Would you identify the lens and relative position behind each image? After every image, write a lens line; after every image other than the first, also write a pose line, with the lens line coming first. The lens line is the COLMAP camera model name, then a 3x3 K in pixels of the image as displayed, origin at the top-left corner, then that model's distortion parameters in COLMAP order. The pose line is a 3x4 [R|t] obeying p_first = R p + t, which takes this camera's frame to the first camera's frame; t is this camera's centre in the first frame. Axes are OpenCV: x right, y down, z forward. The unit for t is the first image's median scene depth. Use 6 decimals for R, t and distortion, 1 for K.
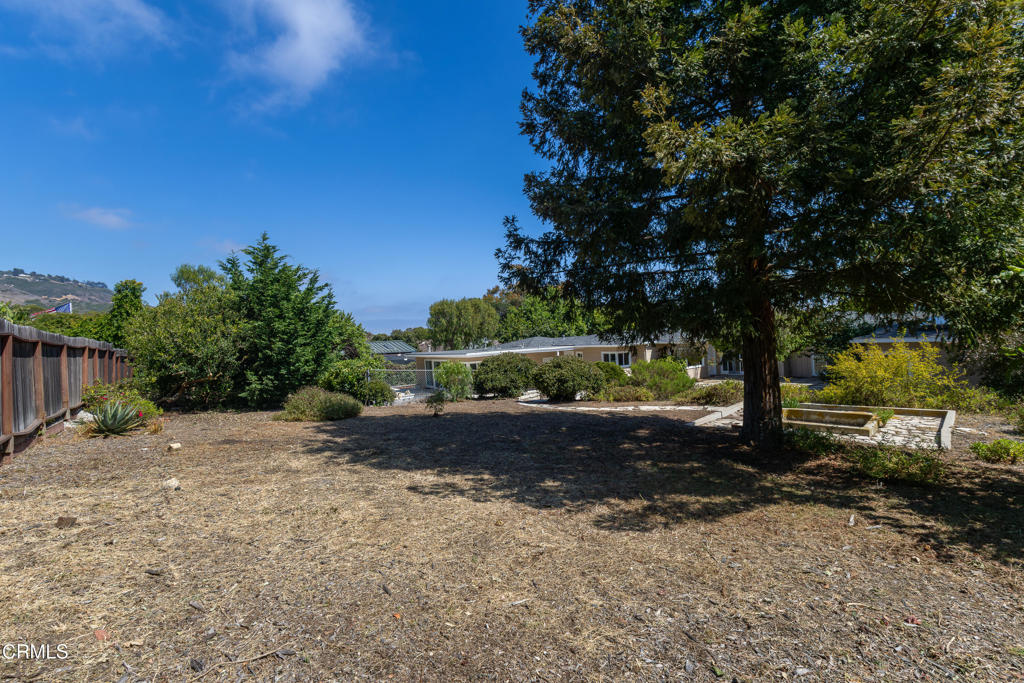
lens RADIAL K [[475.3, 0, 512.0], [0, 475.3, 341.5], [0, 0, 1]] dist [0.000525, -0.000050]
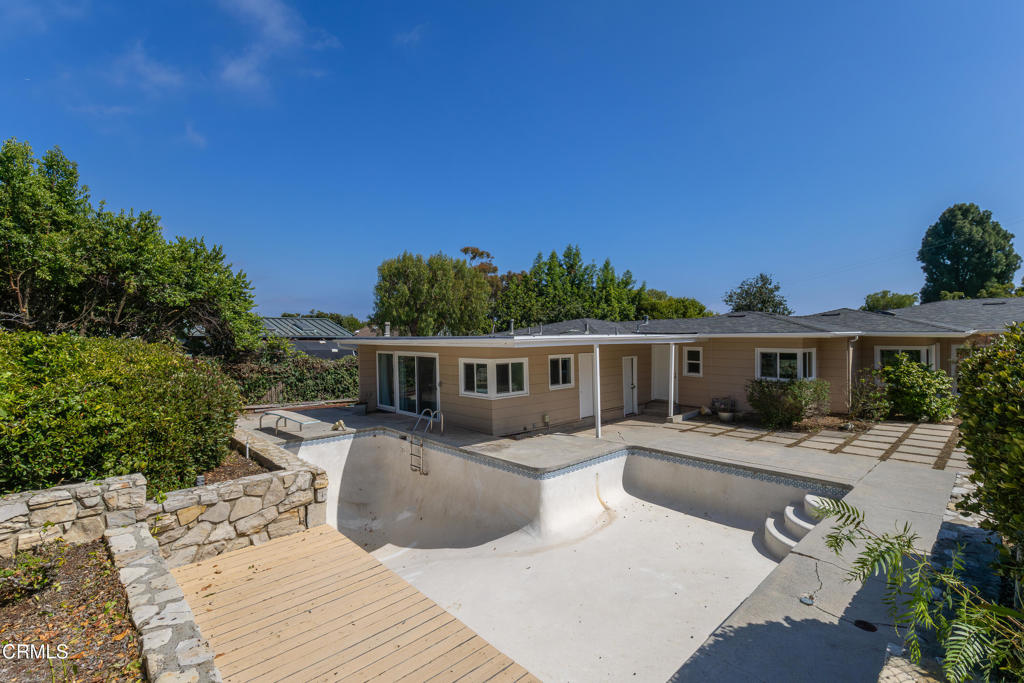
lens RADIAL K [[481.3, 0, 511.8], [0, 481.3, 329.3], [0, 0, 1]] dist [0.000634, 0.000164]
pose [[0.988591, 0.045766, 0.143503, -0.096564], [-0.041982, 0.998689, -0.029289, 0.019634], [-0.144655, 0.022930, 0.989216, 0.397642]]
